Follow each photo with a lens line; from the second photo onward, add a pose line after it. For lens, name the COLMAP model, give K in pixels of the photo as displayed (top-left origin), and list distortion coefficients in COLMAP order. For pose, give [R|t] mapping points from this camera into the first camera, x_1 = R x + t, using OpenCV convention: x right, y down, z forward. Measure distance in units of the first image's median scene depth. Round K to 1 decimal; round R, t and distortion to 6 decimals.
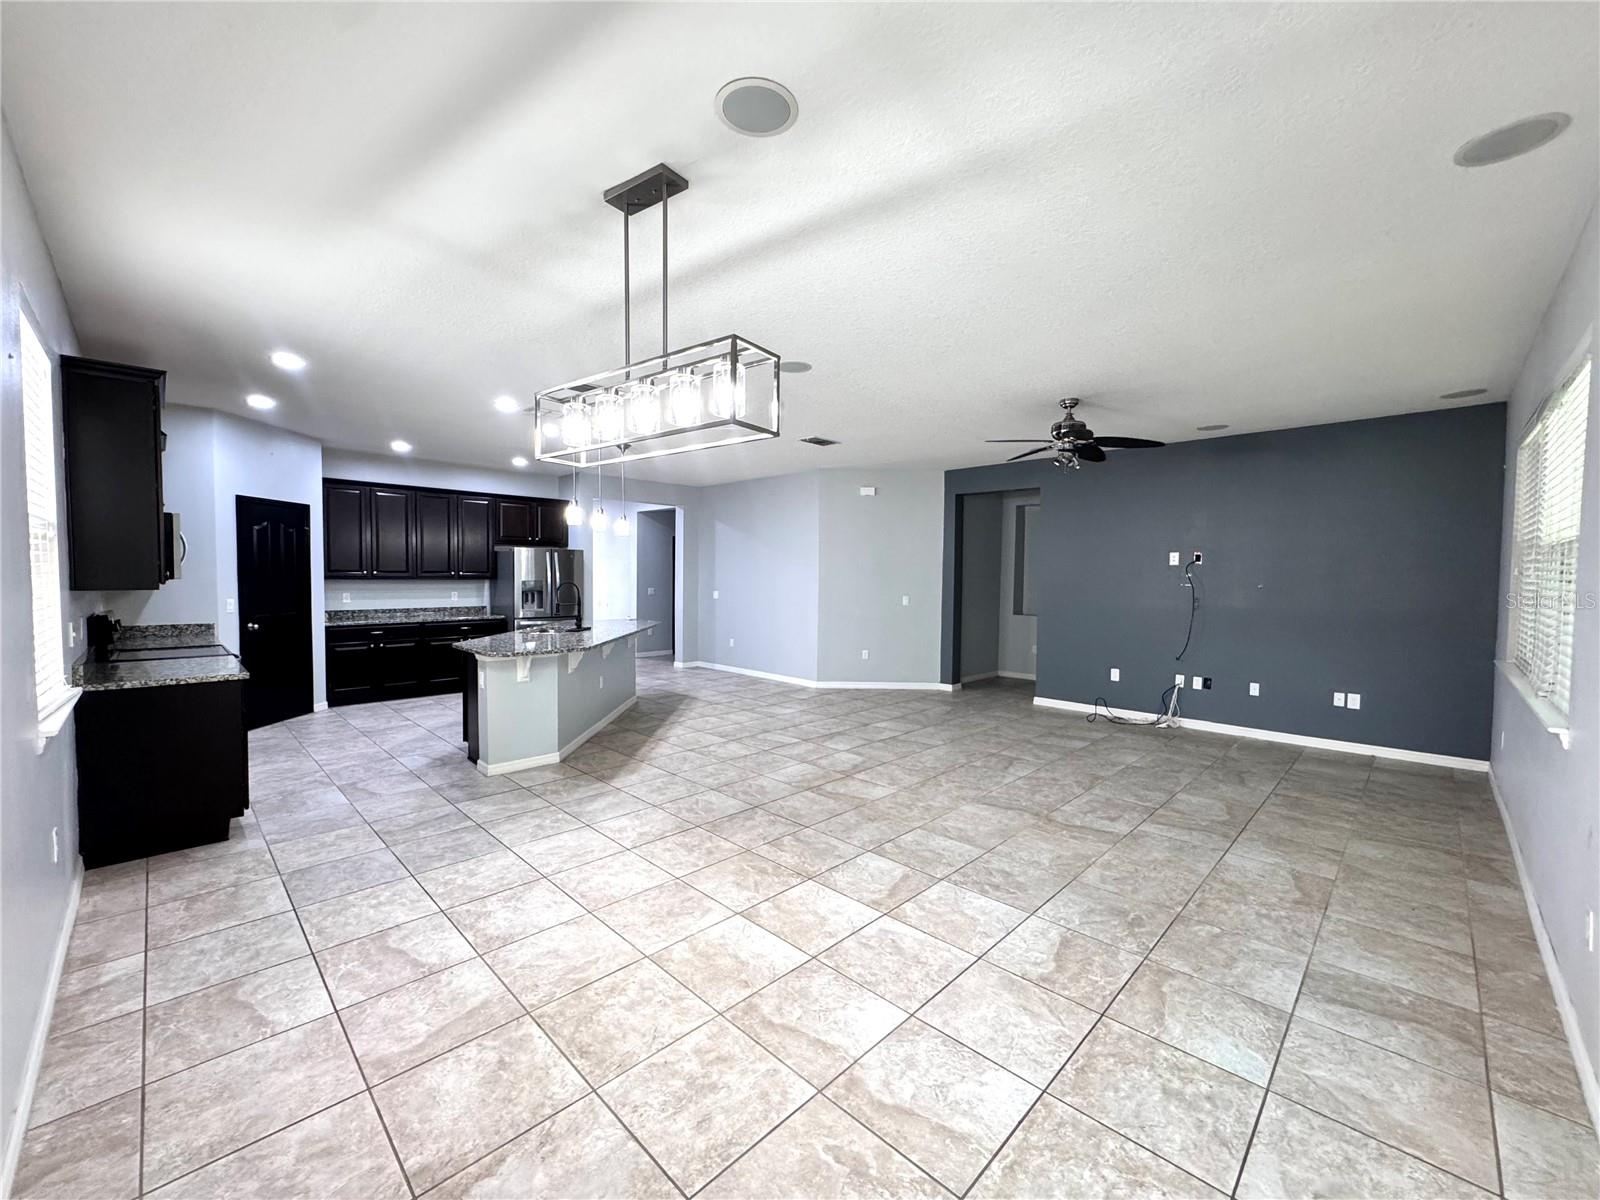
lens RADIAL K [[640.4, 0, 799.6], [0, 640.4, 599.1], [0, 0, 1]] dist [-0.004896, 0.000816]
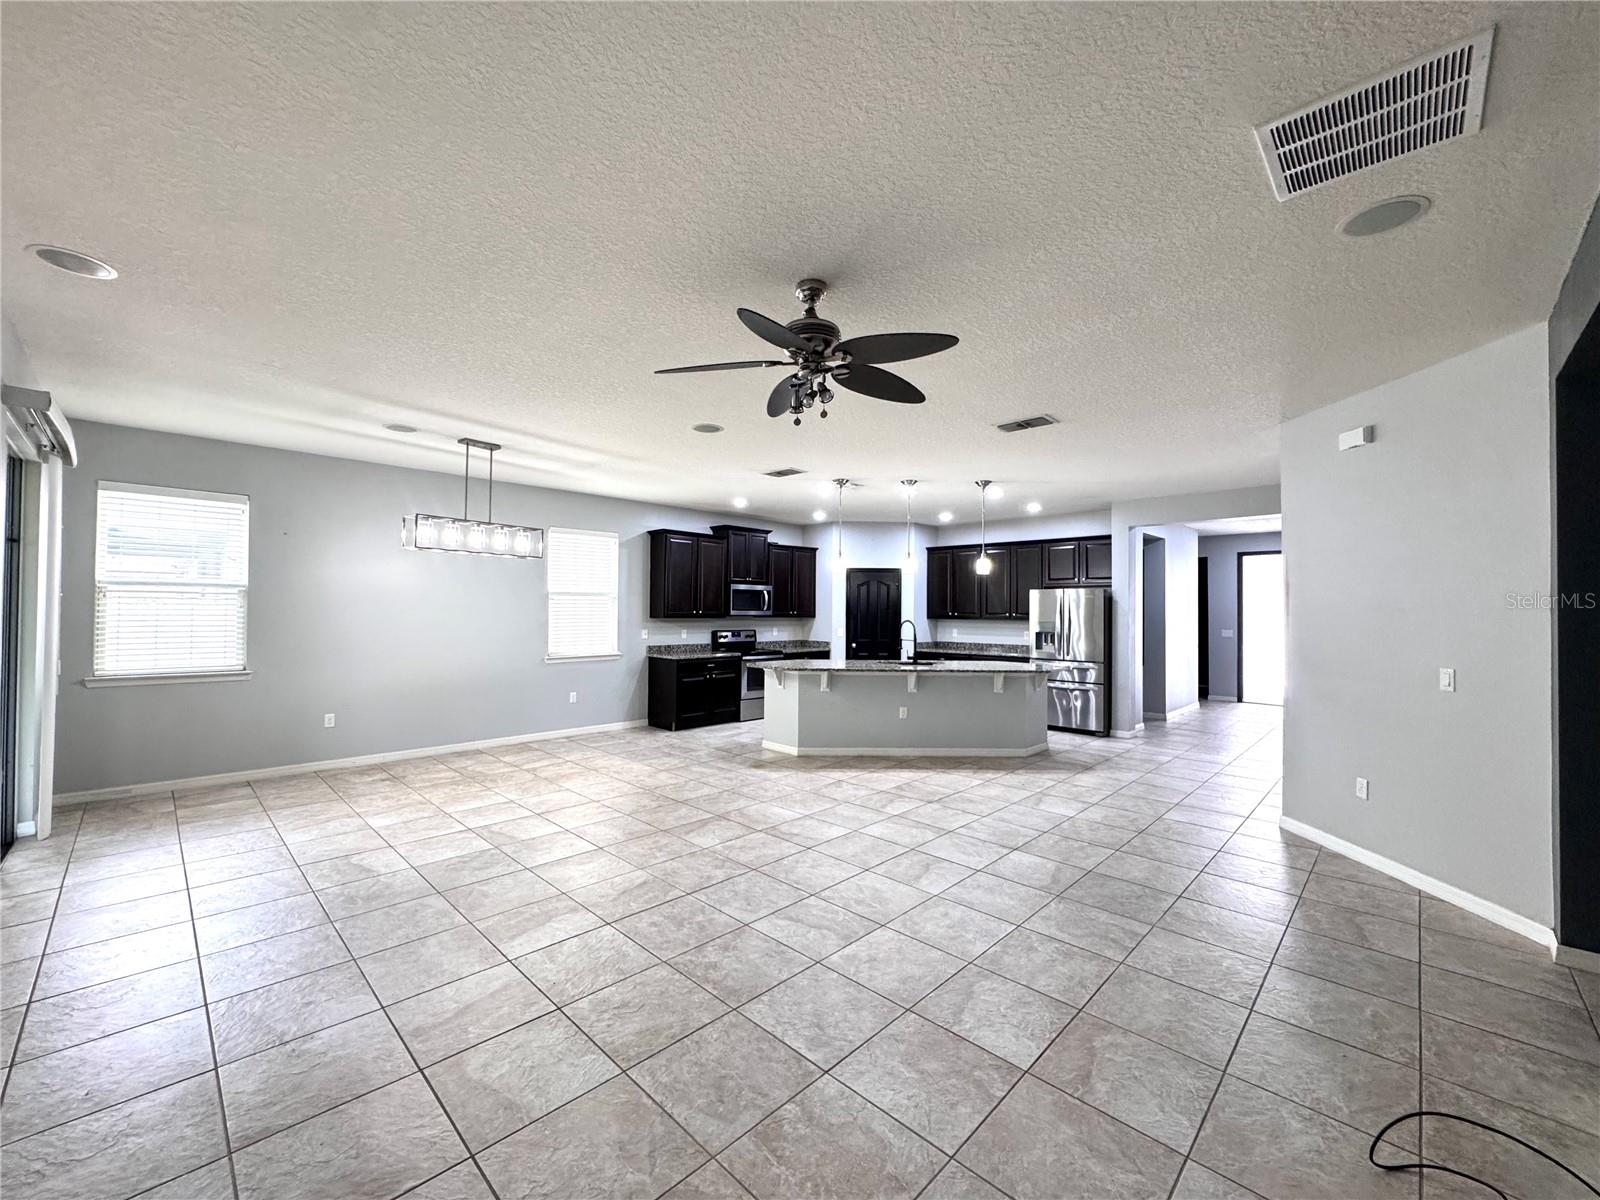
lens RADIAL K [[640.4, 0, 799.6], [0, 640.4, 599.1], [0, 0, 1]] dist [-0.004896, 0.000816]
pose [[0.009347, -0.027882, -0.999568, 1.052477], [-0.047917, 0.998450, -0.028299, -0.031426], [0.998808, 0.048161, 0.007996, 1.093265]]
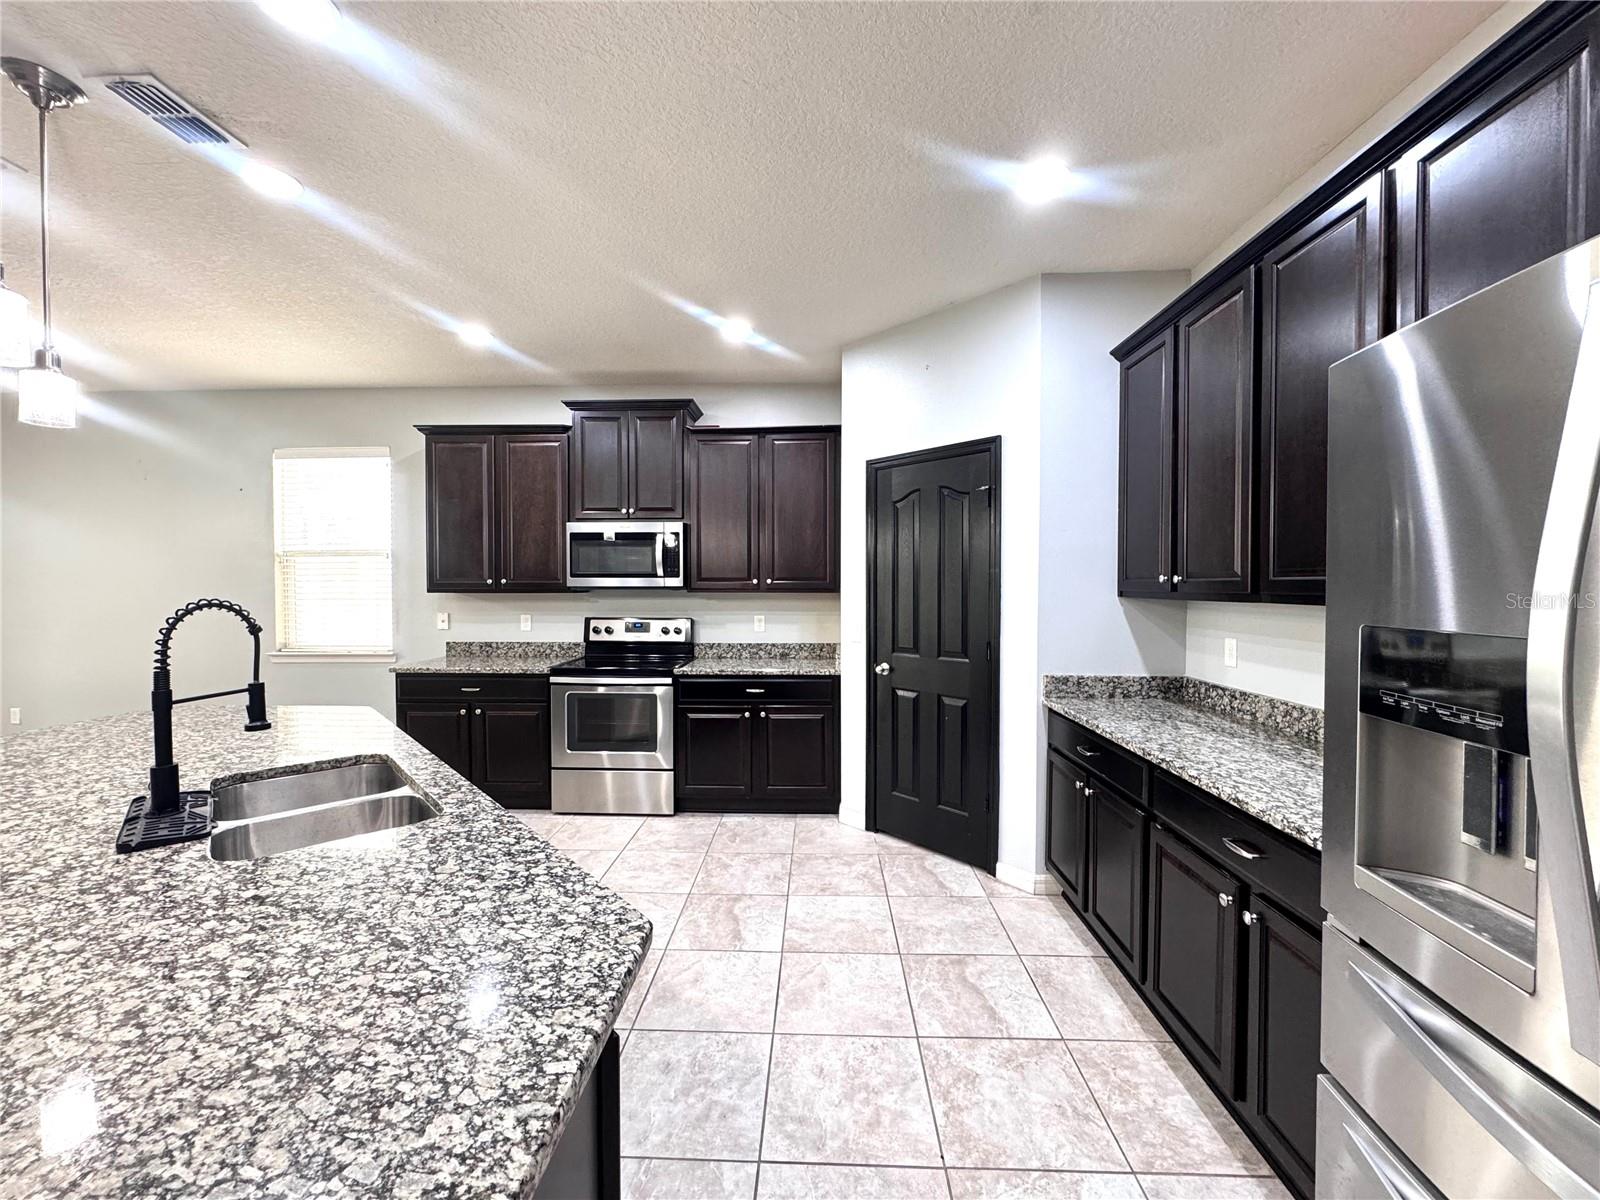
lens RADIAL K [[640.4, 0, 799.6], [0, 640.4, 599.1], [0, 0, 1]] dist [-0.004896, 0.000816]
pose [[-0.734400, 0.004761, -0.678700, -0.494315], [-0.034921, 0.998386, 0.044791, -0.063616], [0.677818, 0.056595, -0.733048, 1.813665]]
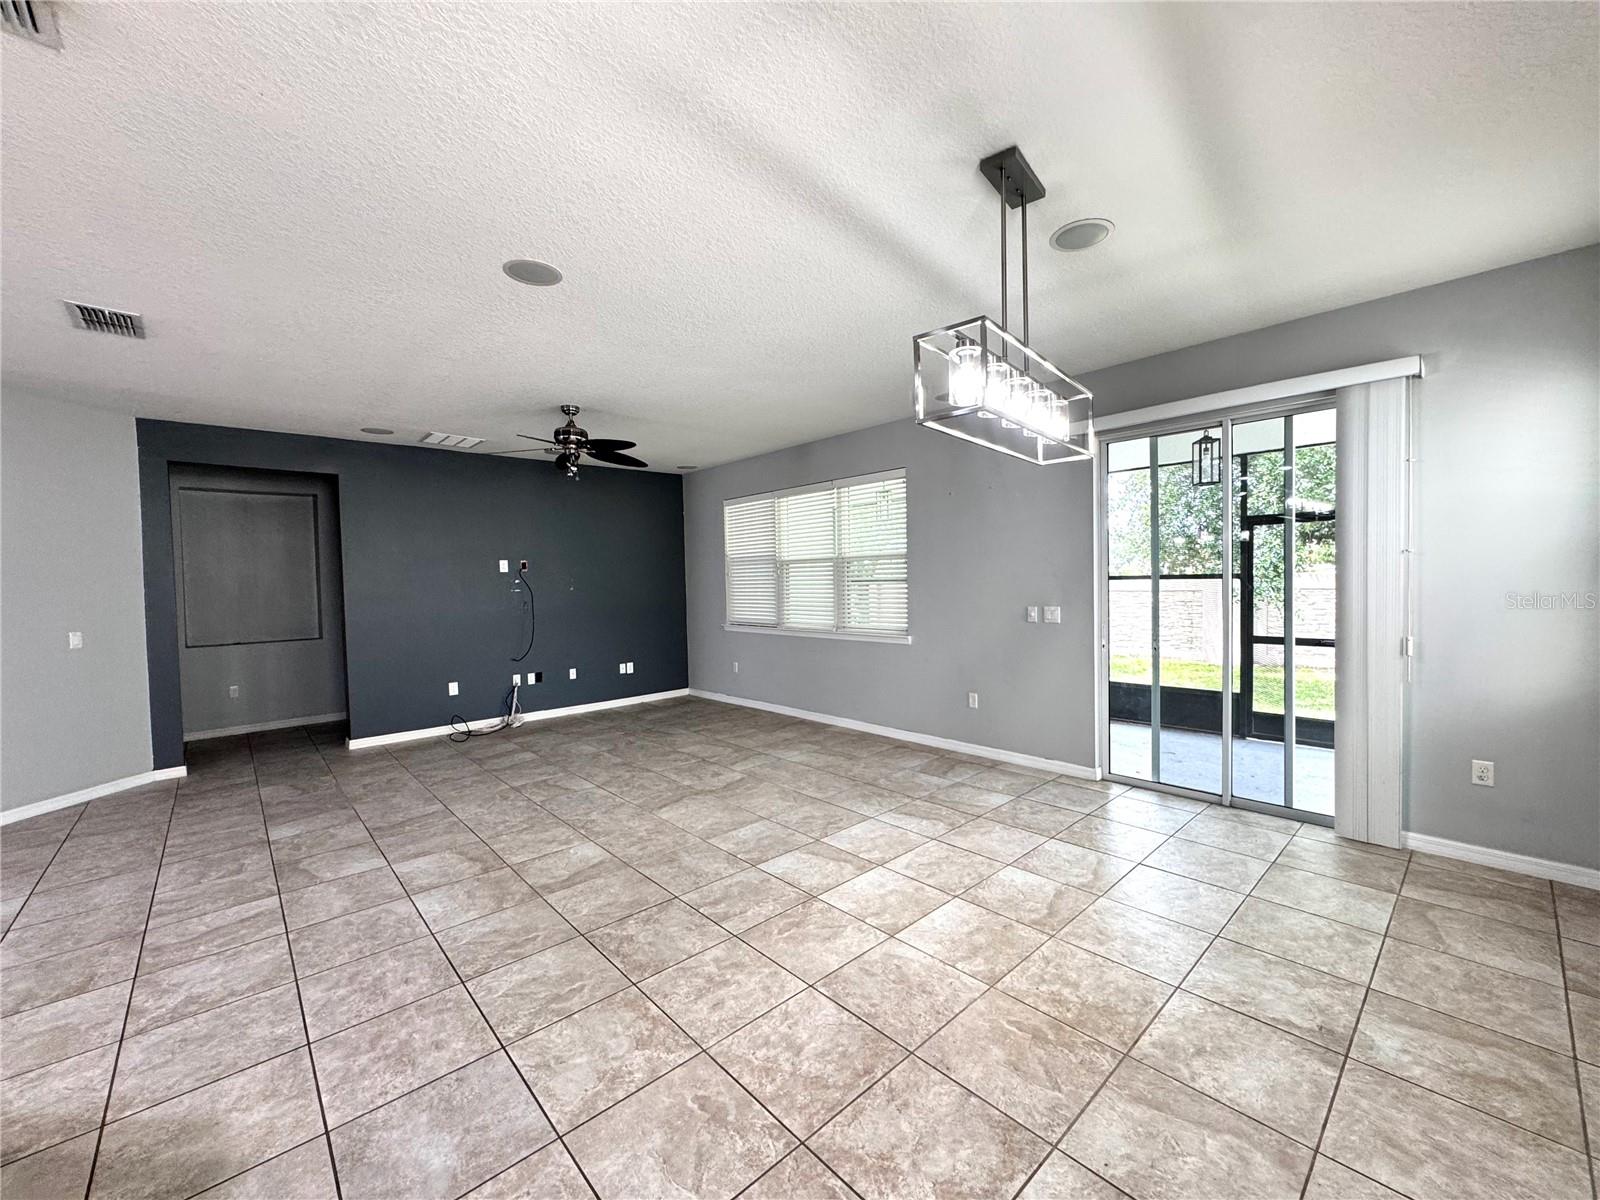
lens RADIAL K [[640.4, 0, 799.6], [0, 640.4, 599.1], [0, 0, 1]] dist [-0.004896, 0.000816]
pose [[0.053837, -0.041042, 0.997706, -0.634371], [0.061966, 0.997367, 0.037684, -0.026877], [-0.996625, 0.059795, 0.056238, 0.657614]]
